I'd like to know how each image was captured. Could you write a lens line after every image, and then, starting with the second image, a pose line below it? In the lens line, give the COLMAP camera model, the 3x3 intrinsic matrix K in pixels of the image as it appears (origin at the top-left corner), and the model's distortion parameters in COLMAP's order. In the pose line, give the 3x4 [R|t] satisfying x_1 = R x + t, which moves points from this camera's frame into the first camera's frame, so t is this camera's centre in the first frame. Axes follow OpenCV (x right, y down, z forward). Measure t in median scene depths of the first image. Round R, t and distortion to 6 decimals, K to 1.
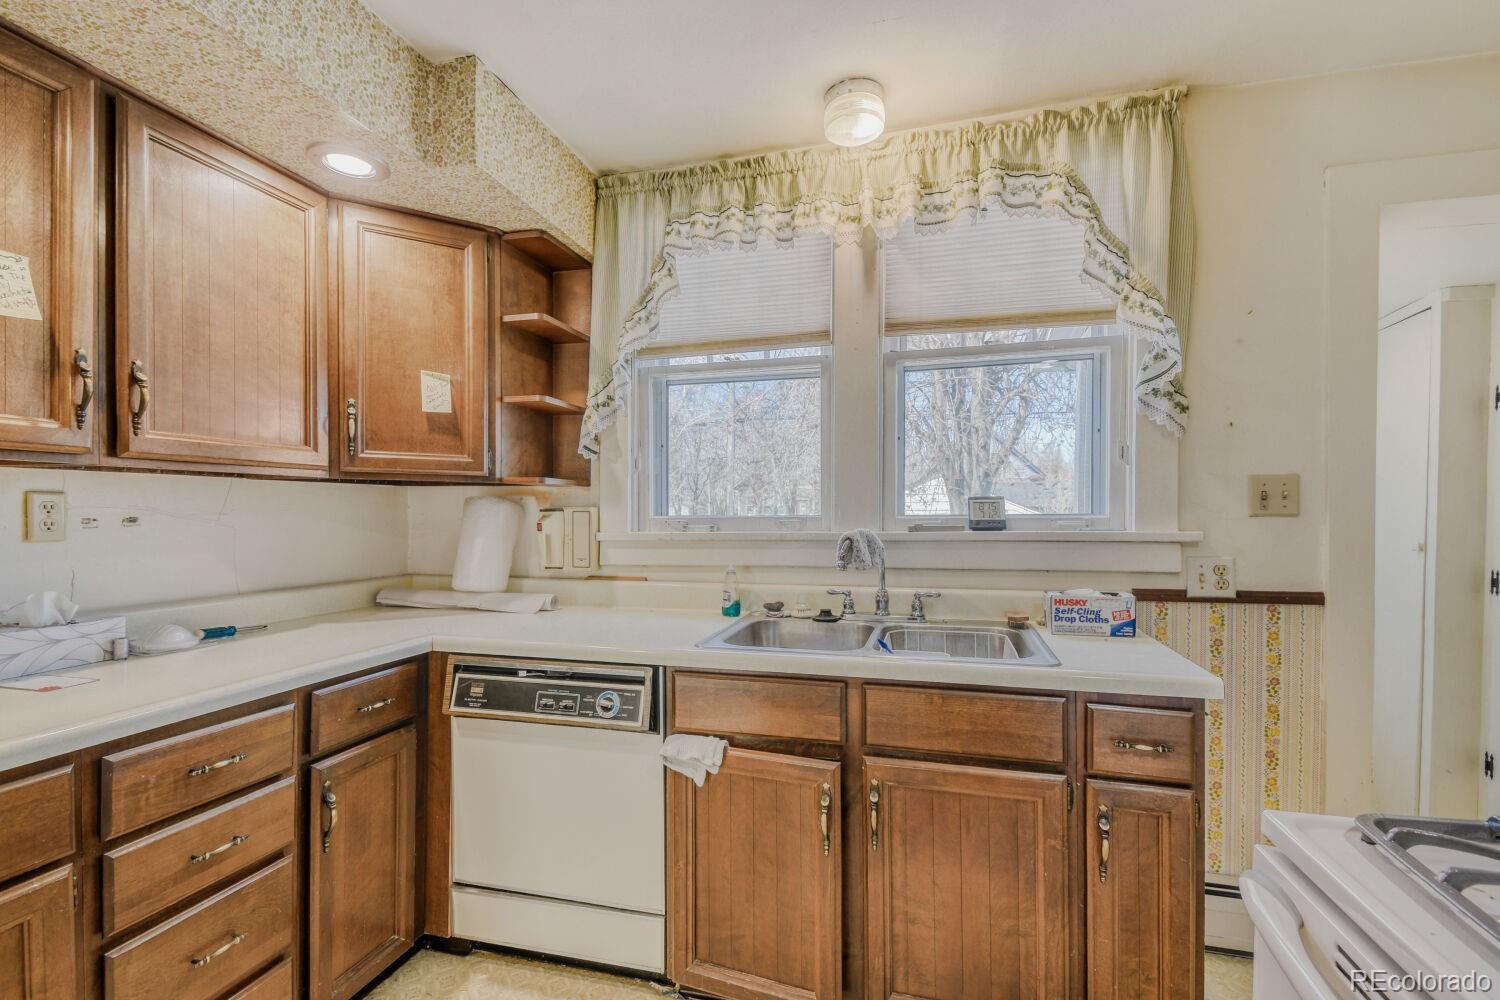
lens RADIAL K [[677.7, 0, 742.0], [0, 677.7, 507.6], [0, 0, 1]] dist [0.024285, -0.000239]
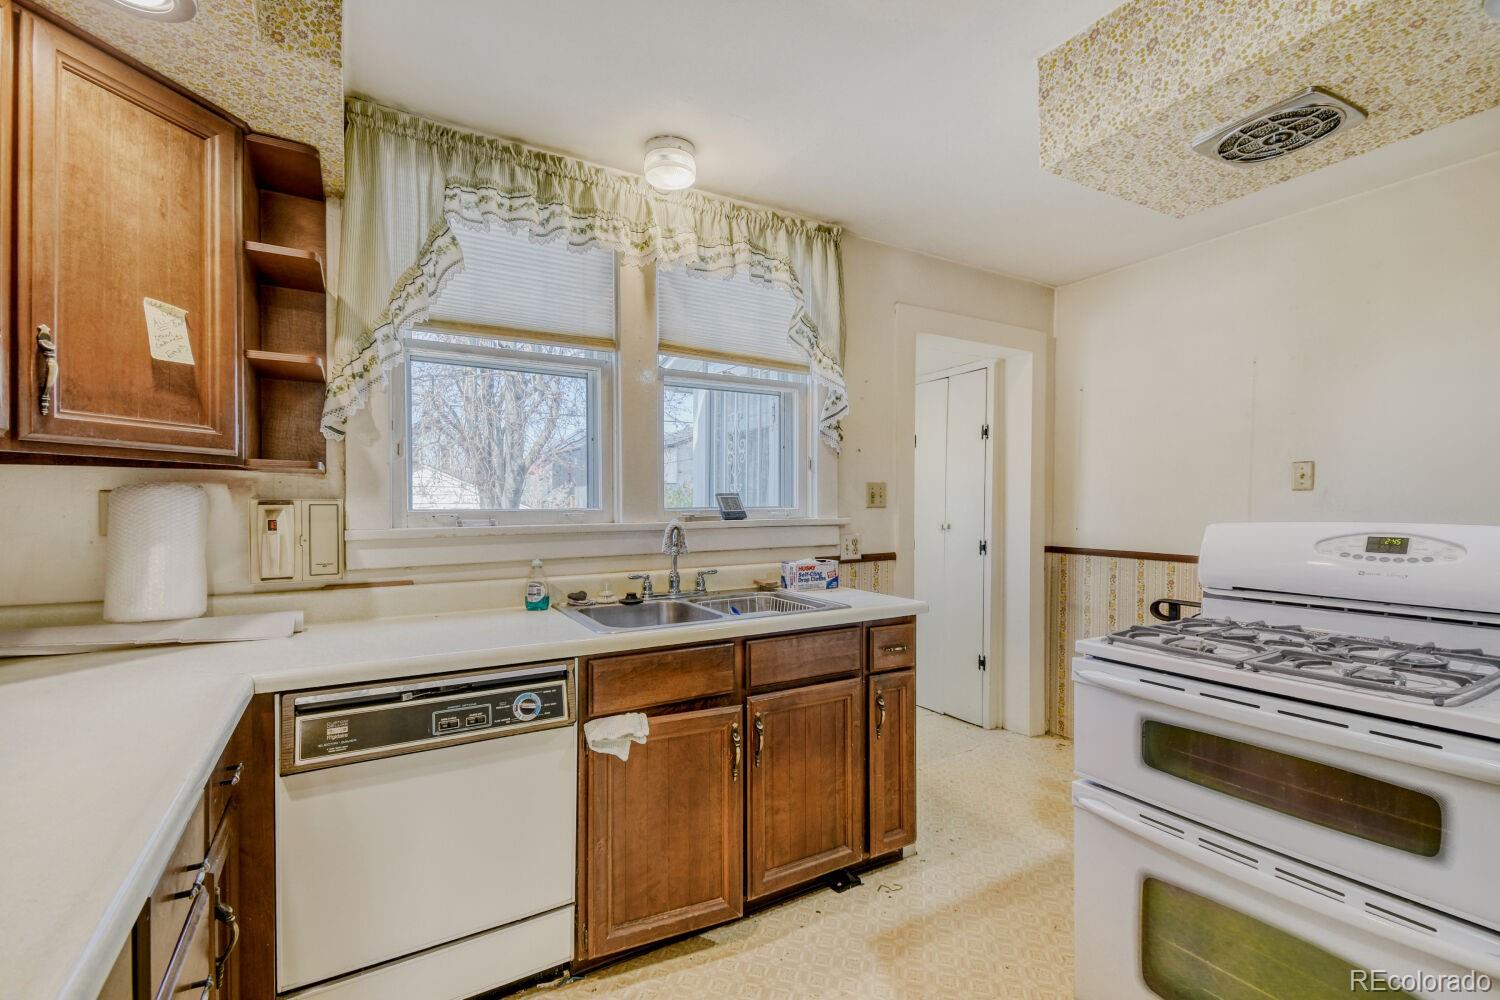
lens RADIAL K [[687.9, 0, 750.0], [0, 687.9, 500.0], [0, 0, 1]] dist [0.034944, -0.021164]
pose [[0.683012, 0.005072, 0.730389, -0.586525], [-0.004820, 0.999985, -0.002436, -0.000481], [-0.730391, -0.001857, 0.683027, 0.088290]]
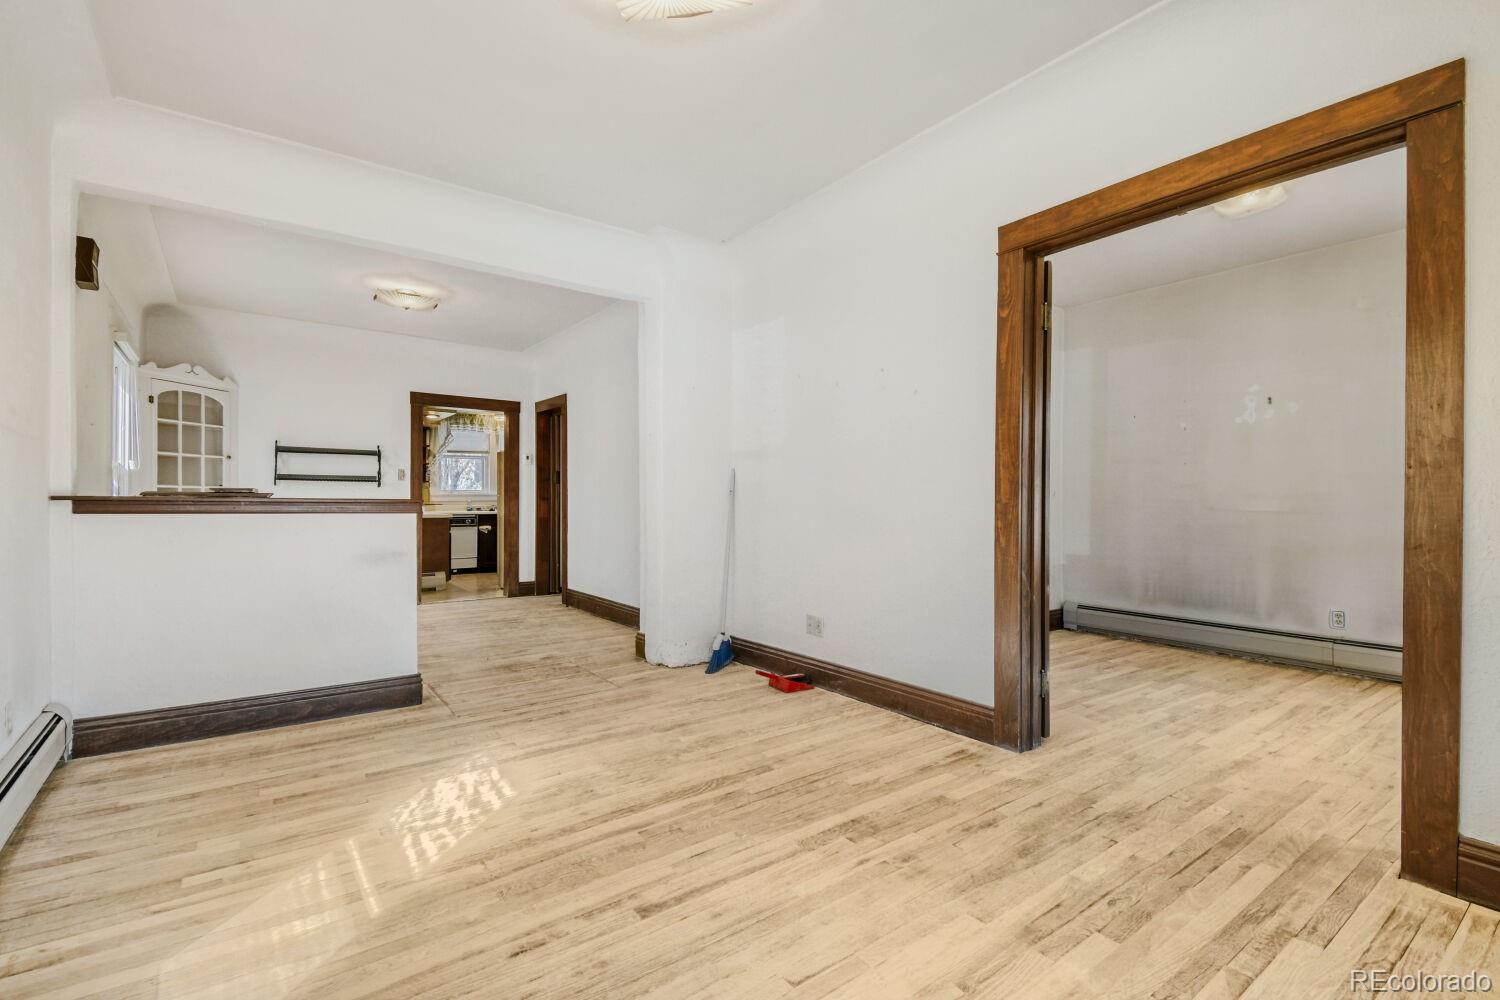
lens RADIAL K [[687.9, 0, 750.0], [0, 687.9, 500.0], [0, 0, 1]] dist [0.034944, -0.021164]
pose [[0.614087, 0.001543, 0.789237, -2.867518], [-0.007366, 0.999966, 0.003777, 0.054976], [-0.789204, -0.008133, 0.614078, -3.839628]]
